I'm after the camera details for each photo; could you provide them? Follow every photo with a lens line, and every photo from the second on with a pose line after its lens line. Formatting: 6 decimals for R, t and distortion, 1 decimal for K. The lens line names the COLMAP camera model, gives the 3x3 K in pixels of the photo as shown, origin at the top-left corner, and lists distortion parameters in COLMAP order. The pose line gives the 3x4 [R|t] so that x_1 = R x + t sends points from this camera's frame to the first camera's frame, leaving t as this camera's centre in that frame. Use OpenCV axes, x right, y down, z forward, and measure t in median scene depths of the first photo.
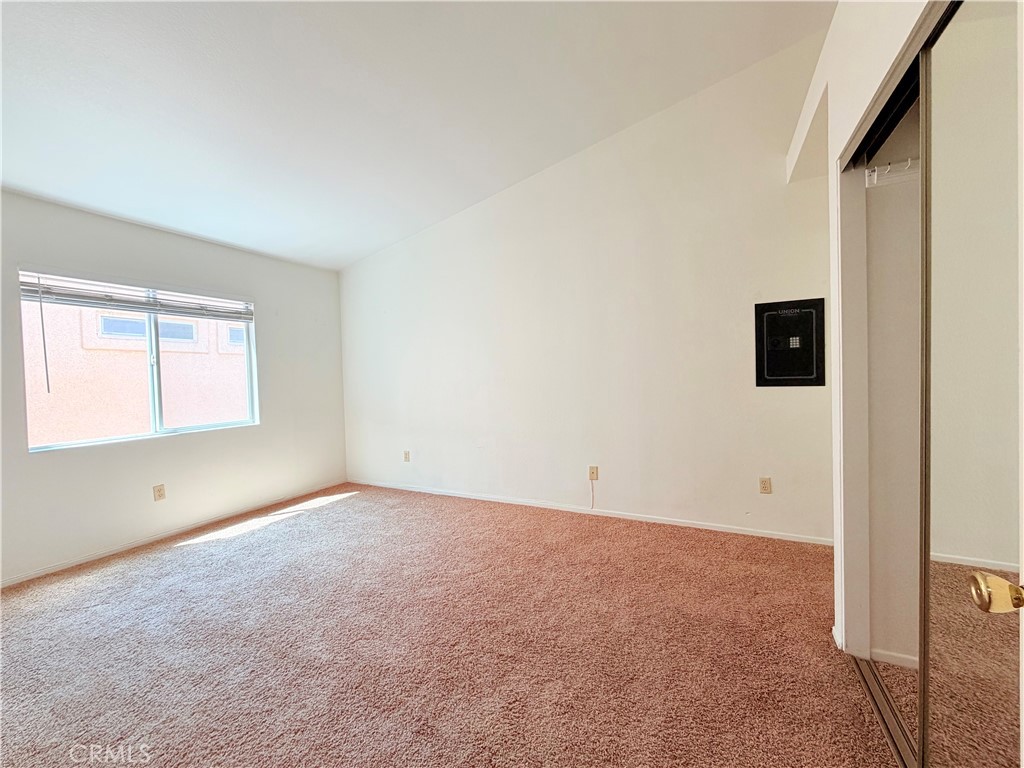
lens RADIAL K [[407.6, 0, 511.6], [0, 407.6, 384.5], [0, 0, 1]] dist [-0.000722, 0.000522]
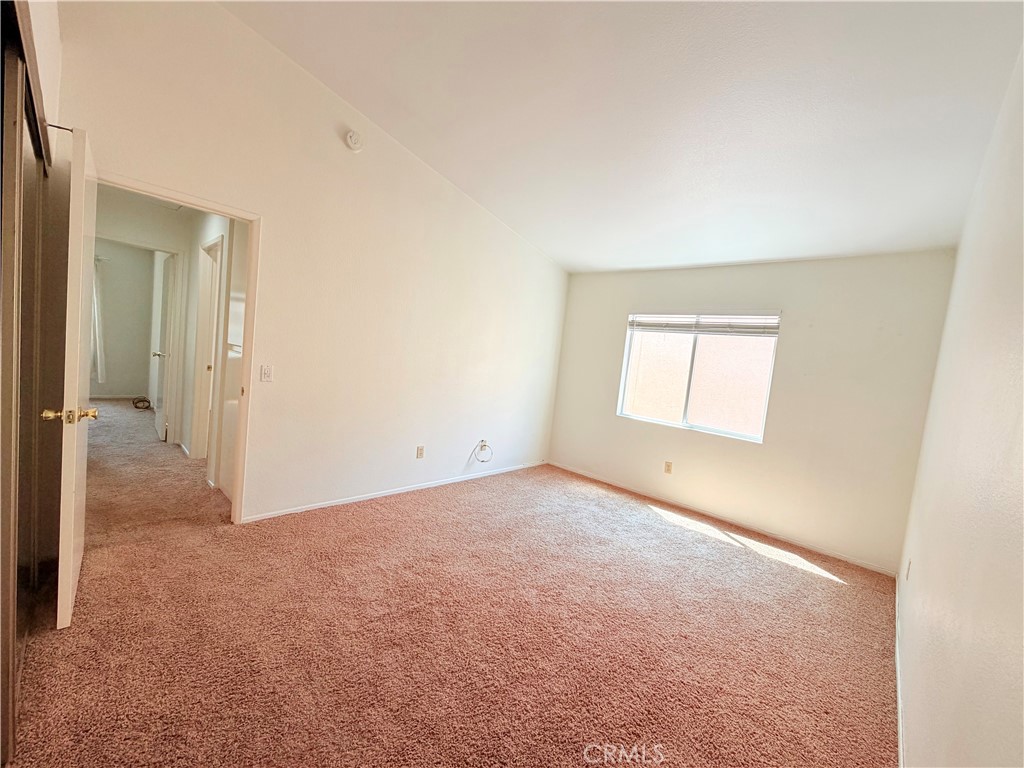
lens RADIAL K [[407.6, 0, 512.0], [0, 407.6, 385.7], [0, 0, 1]] dist [-0.000722, 0.000522]
pose [[-0.283959, 0.068235, -0.956405, 0.537708], [-0.126151, 0.986135, 0.107811, -0.079015], [0.950502, 0.151265, -0.271414, 0.832800]]
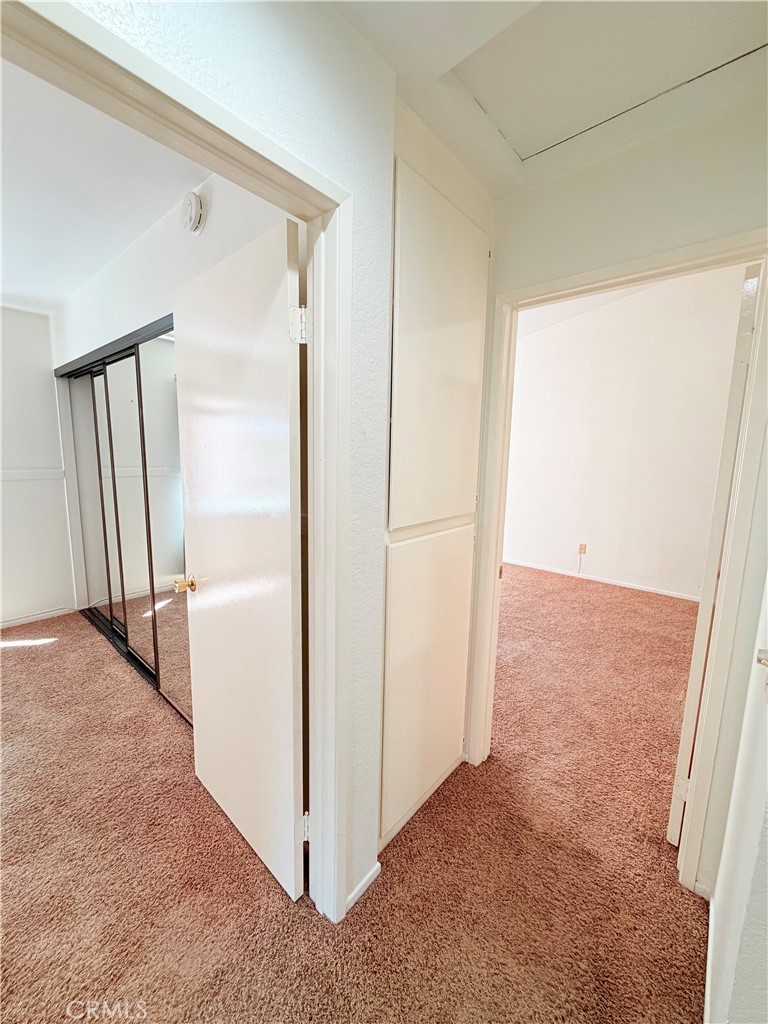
lens RADIAL K [[407.6, 0, 387.9], [0, 407.6, 509.2], [0, 0, 1]] dist [-0.000722, 0.000522]
pose [[0.969773, 0.083344, -0.229335, -0.149645], [-0.055219, 0.990436, 0.126440, -0.063003], [0.237680, -0.109954, 0.965100, -0.541714]]
